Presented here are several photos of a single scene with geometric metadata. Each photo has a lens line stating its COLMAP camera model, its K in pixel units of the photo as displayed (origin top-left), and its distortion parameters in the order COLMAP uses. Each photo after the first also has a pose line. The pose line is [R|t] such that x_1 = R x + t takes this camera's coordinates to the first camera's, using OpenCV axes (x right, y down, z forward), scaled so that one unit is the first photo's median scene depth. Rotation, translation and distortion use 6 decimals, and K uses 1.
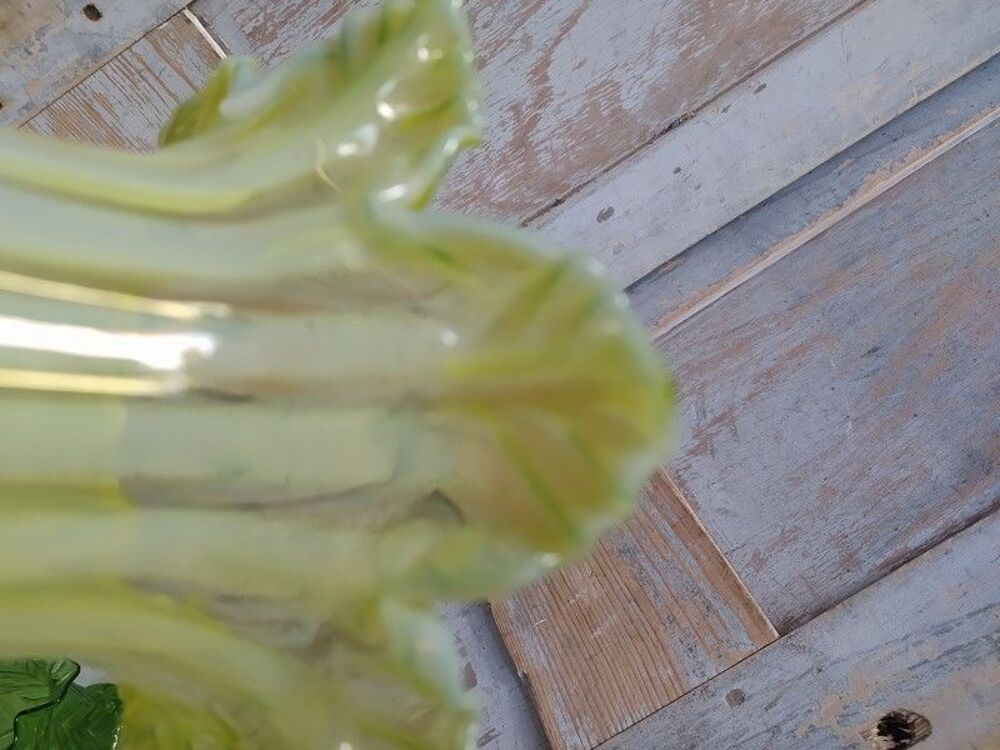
lens RADIAL K [[778.1, 0, 496.4], [0, 778.1, 378.0], [0, 0, 1]] dist [0.054914, -0.099320]
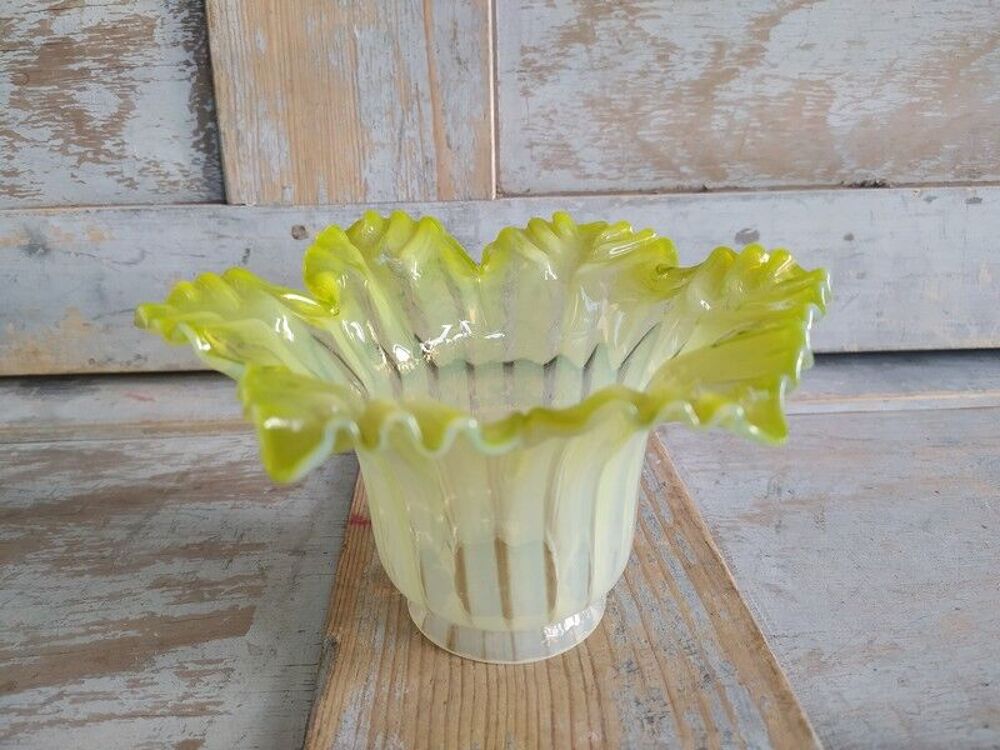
lens RADIAL K [[778.1, 0, 496.4], [0, 778.1, 378.0], [0, 0, 1]] dist [0.054914, -0.099320]
pose [[0.855711, 0.496807, -0.144714, 0.115974], [-0.502496, 0.731059, -0.461574, 0.429467], [-0.123518, 0.467692, 0.875218, 0.427320]]
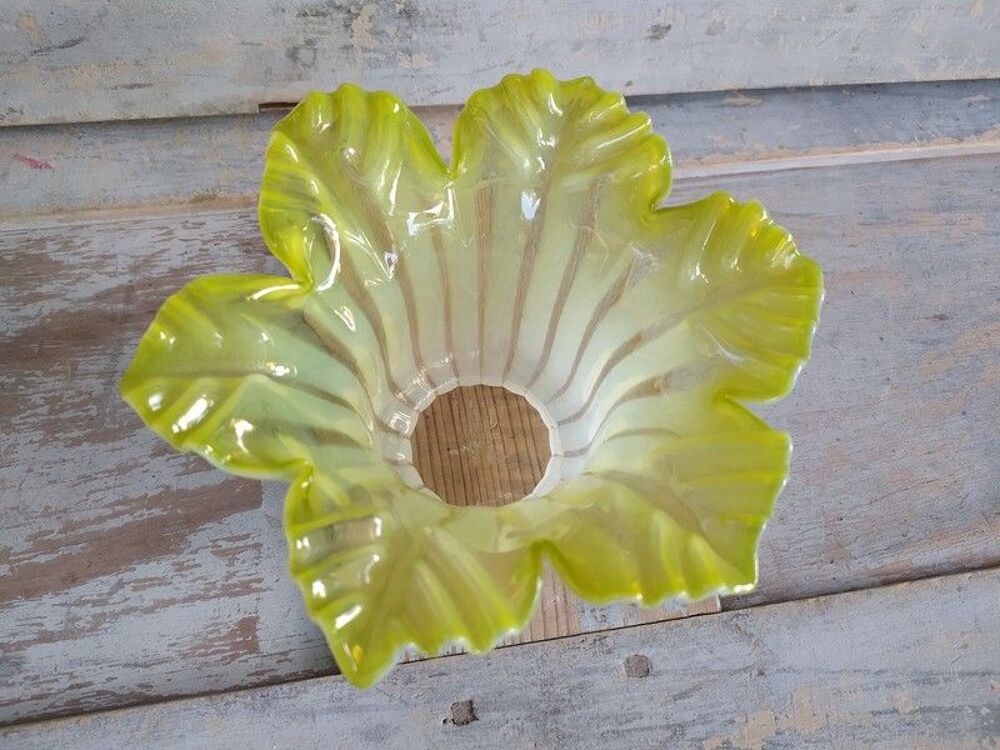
lens RADIAL K [[778.1, 0, 496.4], [0, 778.1, 378.0], [0, 0, 1]] dist [0.054914, -0.099320]
pose [[0.850365, 0.423250, 0.312630, -0.105158], [-0.460713, 0.885919, 0.053765, 0.178559], [-0.254209, -0.189752, 0.948352, 0.375925]]
